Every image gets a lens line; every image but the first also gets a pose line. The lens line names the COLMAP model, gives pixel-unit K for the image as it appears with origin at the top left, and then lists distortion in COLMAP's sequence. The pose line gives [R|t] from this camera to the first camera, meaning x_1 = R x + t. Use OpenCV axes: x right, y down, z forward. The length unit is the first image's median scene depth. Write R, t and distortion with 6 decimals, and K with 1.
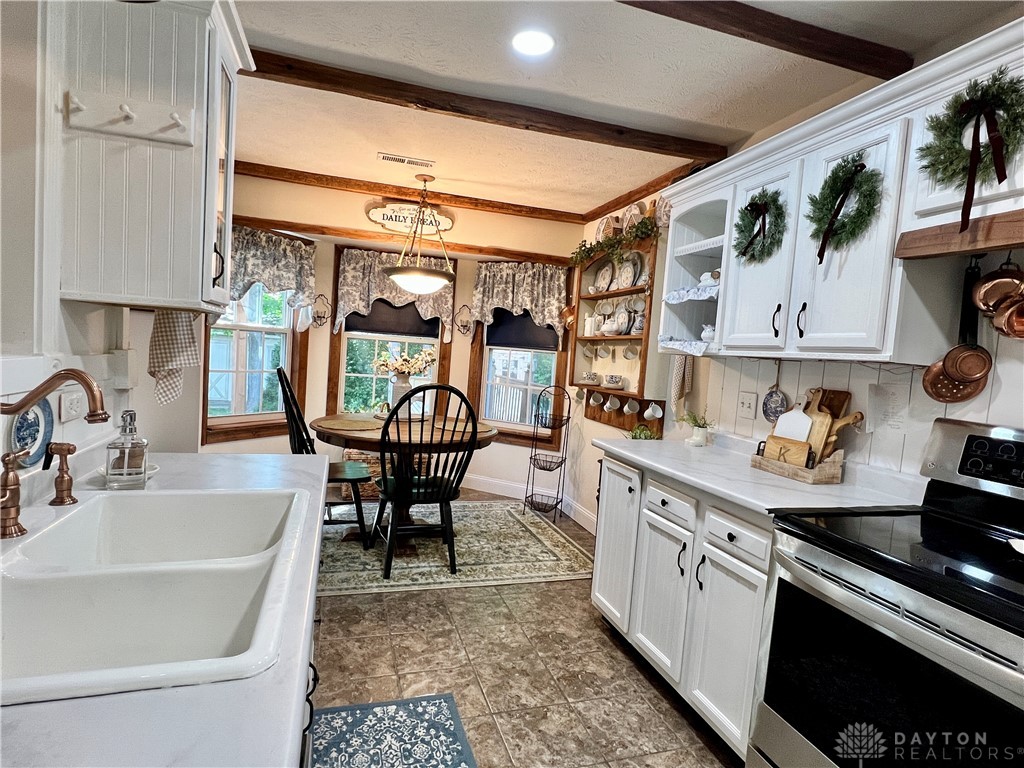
lens RADIAL K [[542.1, 0, 509.5], [0, 542.1, 387.1], [0, 0, 1]] dist [-0.000404, -0.000120]
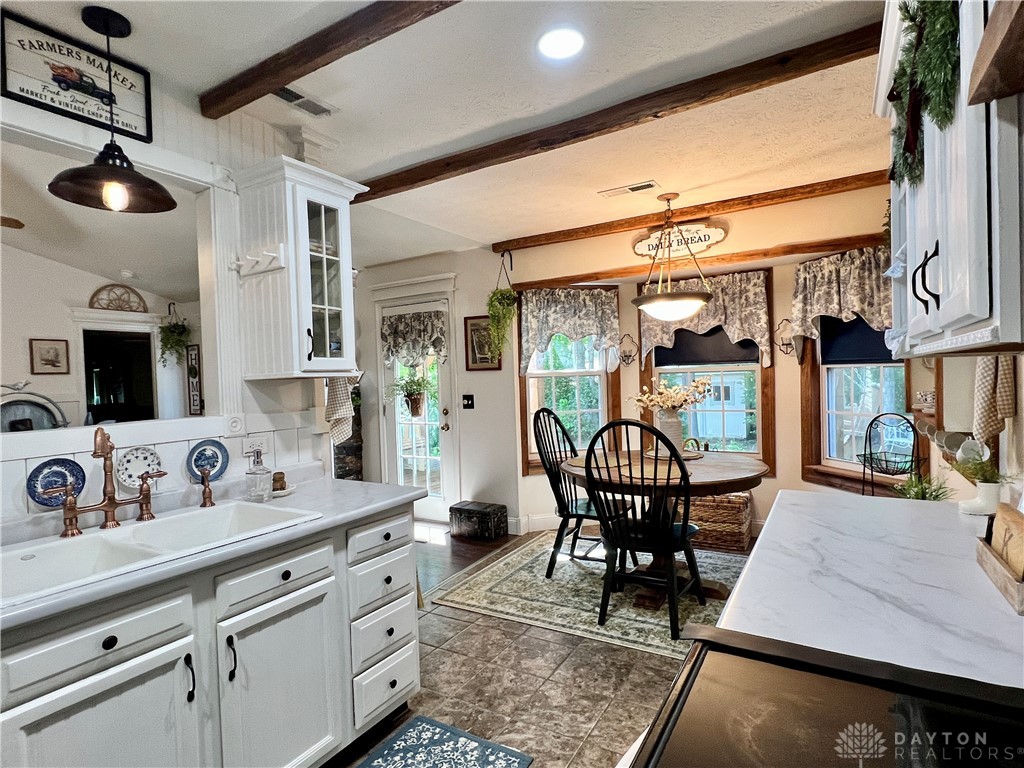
lens RADIAL K [[542.1, 0, 510.3], [0, 542.1, 386.0], [0, 0, 1]] dist [-0.000404, -0.000120]
pose [[0.658653, -0.080301, -0.748150, 0.325849], [0.031185, 0.996348, -0.079487, 0.003330], [0.751800, 0.029023, 0.658752, 0.185124]]
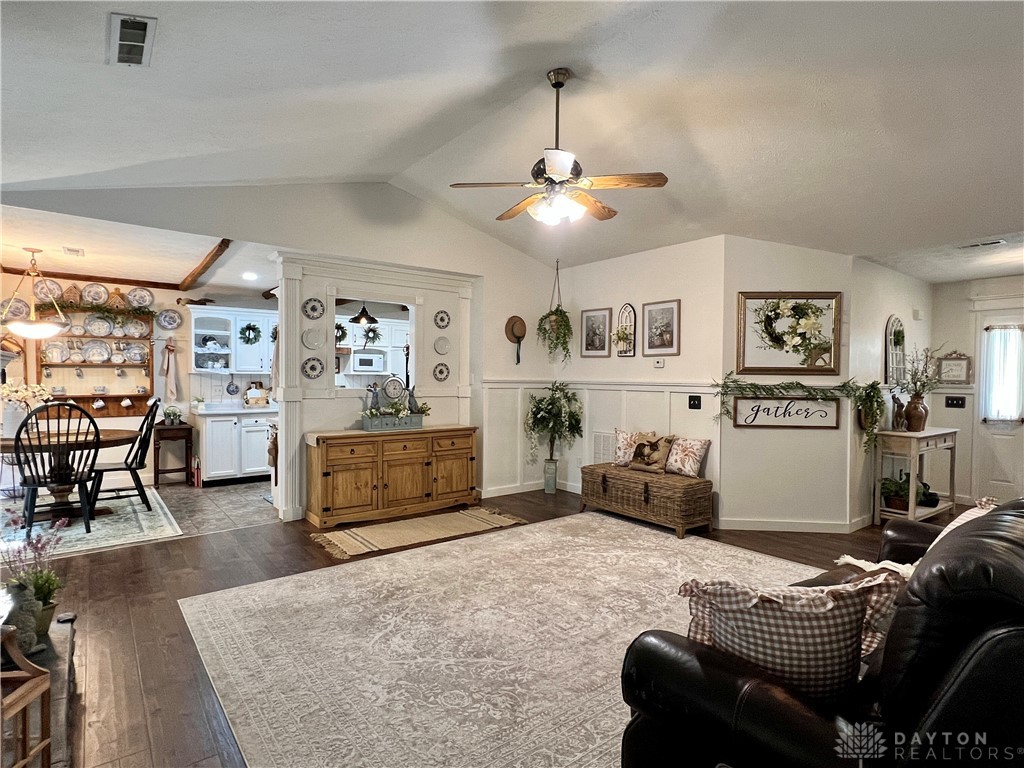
lens RADIAL K [[542.1, 0, 509.4], [0, 542.1, 386.8], [0, 0, 1]] dist [-0.000404, -0.000120]
pose [[-0.351998, -0.094086, 0.931260, -1.749237], [0.026043, 0.993566, 0.110224, -0.165385], [-0.935638, 0.063051, -0.347283, 0.384512]]
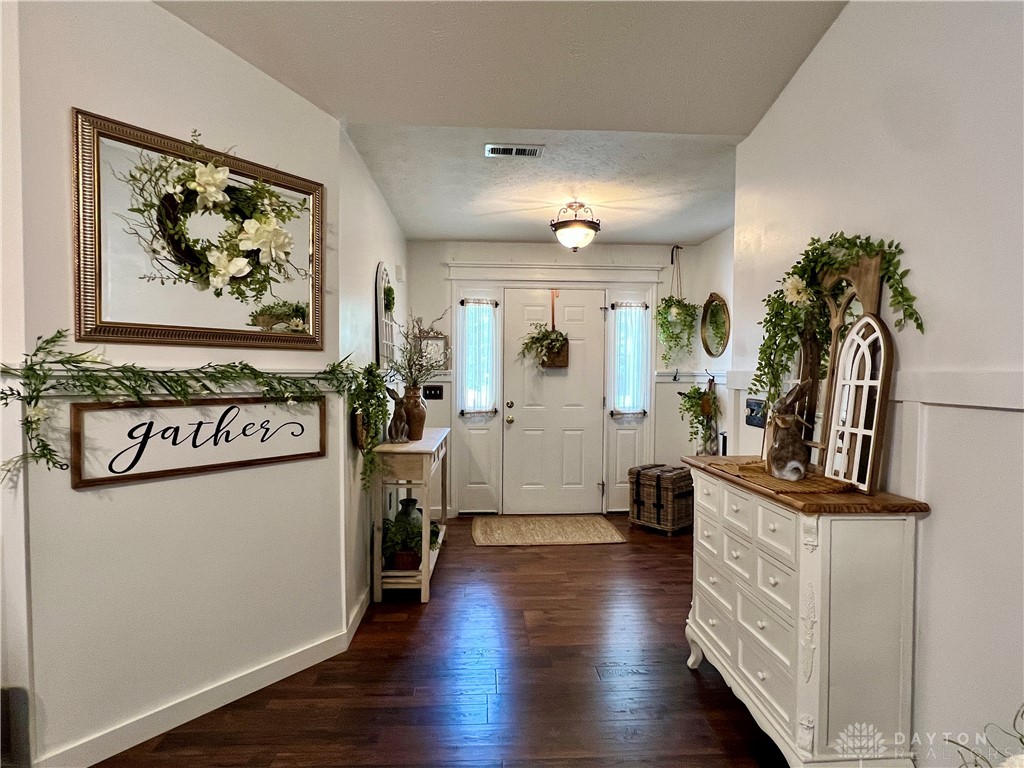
lens RADIAL K [[542.1, 0, 513.7], [0, 542.1, 388.1], [0, 0, 1]] dist [-0.000404, -0.000120]
pose [[-0.968992, -0.083760, 0.232462, -1.213658], [-0.059366, 0.992154, 0.110028, -0.072898], [-0.239854, 0.092816, -0.966362, -0.203644]]
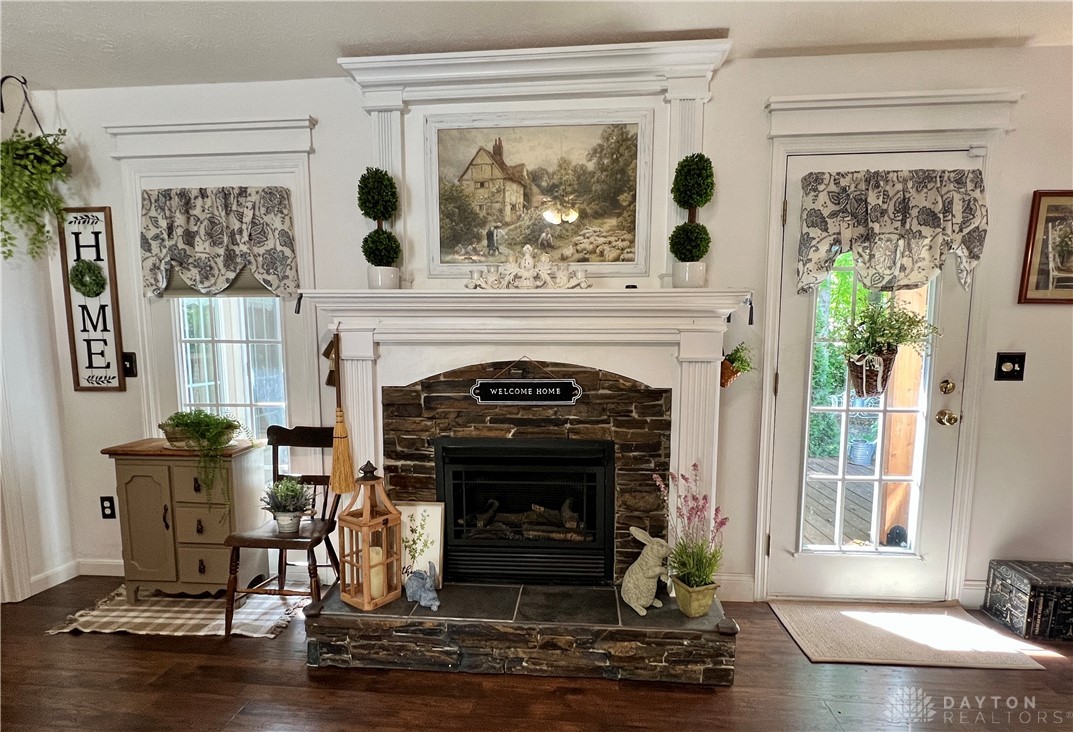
lens RADIAL K [[565.2, 0, 531.5], [0, 565.2, 407.2], [0, 0, 1]] dist [-0.001703, 0.001454]
pose [[0.922527, -0.023394, -0.385223, -0.929360], [0.038902, 0.998714, 0.032510, -0.058352], [0.383967, -0.044977, 0.922251, 0.120607]]
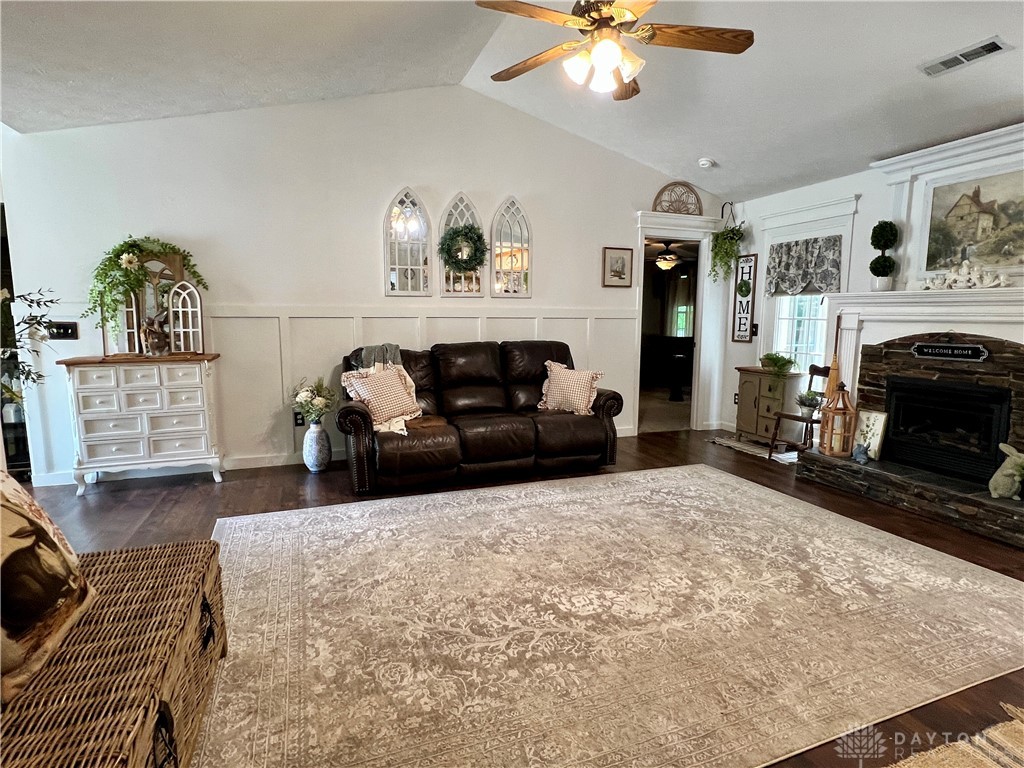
lens RADIAL K [[542.1, 0, 510.3], [0, 542.1, 385.3], [0, 0, 1]] dist [-0.000404, -0.000120]
pose [[0.060959, 0.060480, -0.996306, -0.283676], [-0.067643, 0.996118, 0.056329, -0.000096], [0.995846, 0.063959, 0.064814, -0.133169]]
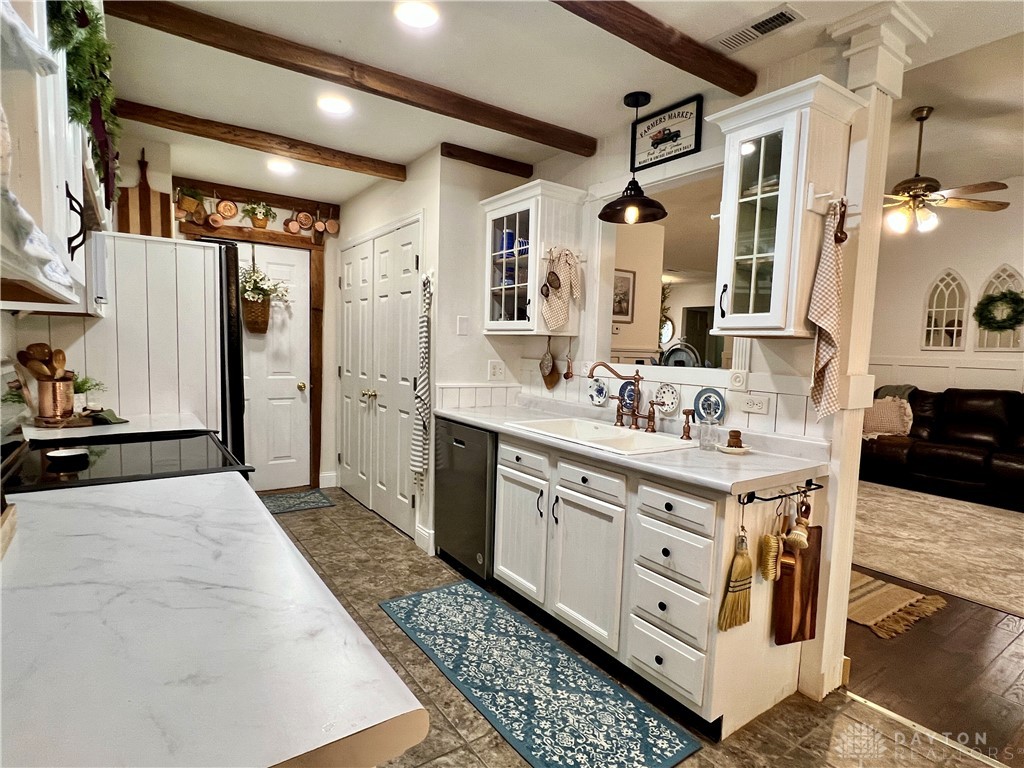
lens RADIAL K [[542.1, 0, 510.8], [0, 542.1, 388.6], [0, 0, 1]] dist [-0.000404, -0.000120]
pose [[-0.948194, -0.078601, -0.307815, 0.138175], [-0.119747, 0.985872, 0.117123, -0.041061], [0.294260, 0.147915, -0.944210, 0.840479]]
